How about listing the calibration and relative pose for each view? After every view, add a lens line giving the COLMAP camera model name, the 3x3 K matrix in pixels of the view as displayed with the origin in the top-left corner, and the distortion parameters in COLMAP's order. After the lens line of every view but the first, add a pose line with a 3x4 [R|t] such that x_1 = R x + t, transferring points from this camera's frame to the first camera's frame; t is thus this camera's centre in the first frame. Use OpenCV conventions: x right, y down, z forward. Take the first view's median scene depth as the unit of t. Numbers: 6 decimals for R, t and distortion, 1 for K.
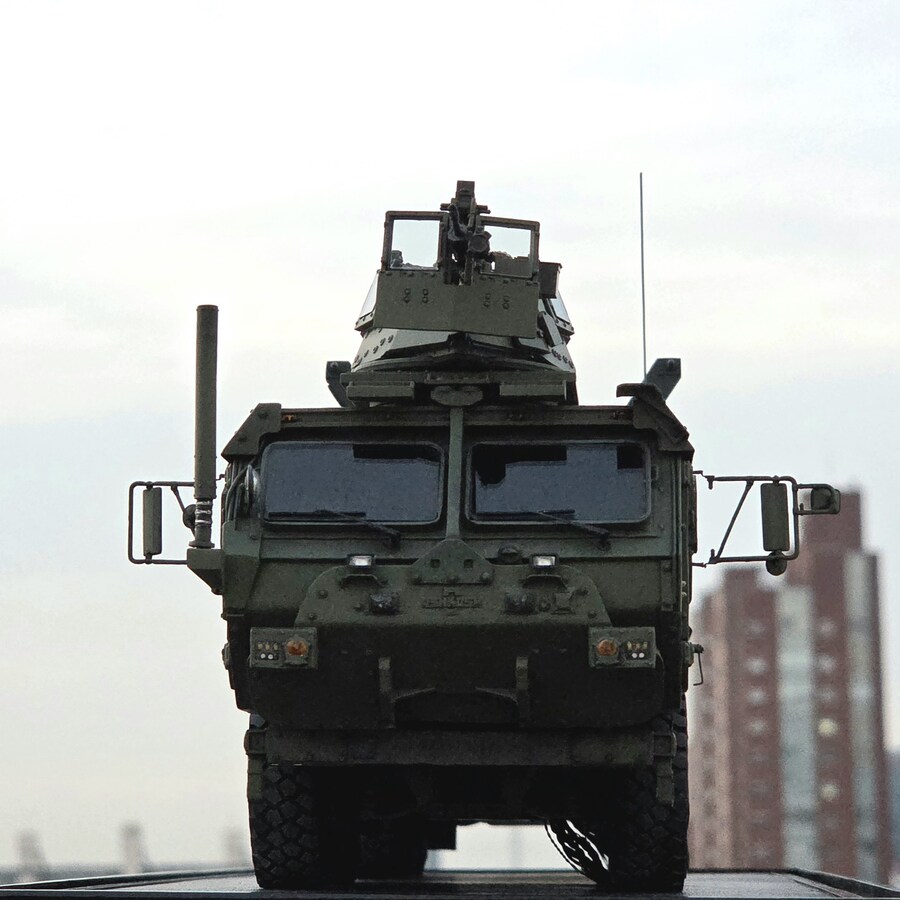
lens RADIAL K [[3273.4, 0, 447.7], [0, 3273.4, 449.2], [0, 0, 1]] dist [-1.765601, 37.040541]
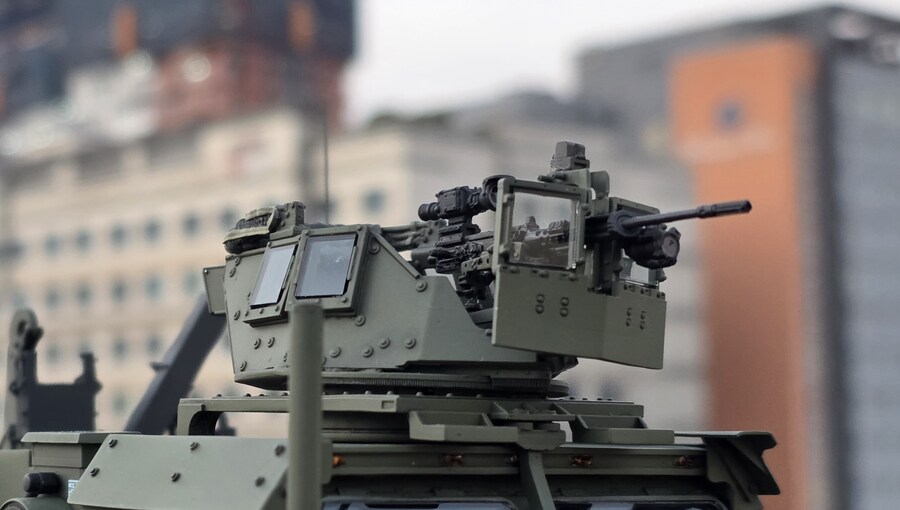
lens RADIAL K [[1927.0, 0, 222.8], [0, 1927.0, 283.0], [0, 0, 1]] dist [0.190063, -0.528966]
pose [[0.822307, 0.052091, 0.566655, -0.310224], [-0.079954, 0.996499, 0.024422, -0.056665], [-0.563399, -0.065388, 0.823593, 0.694557]]
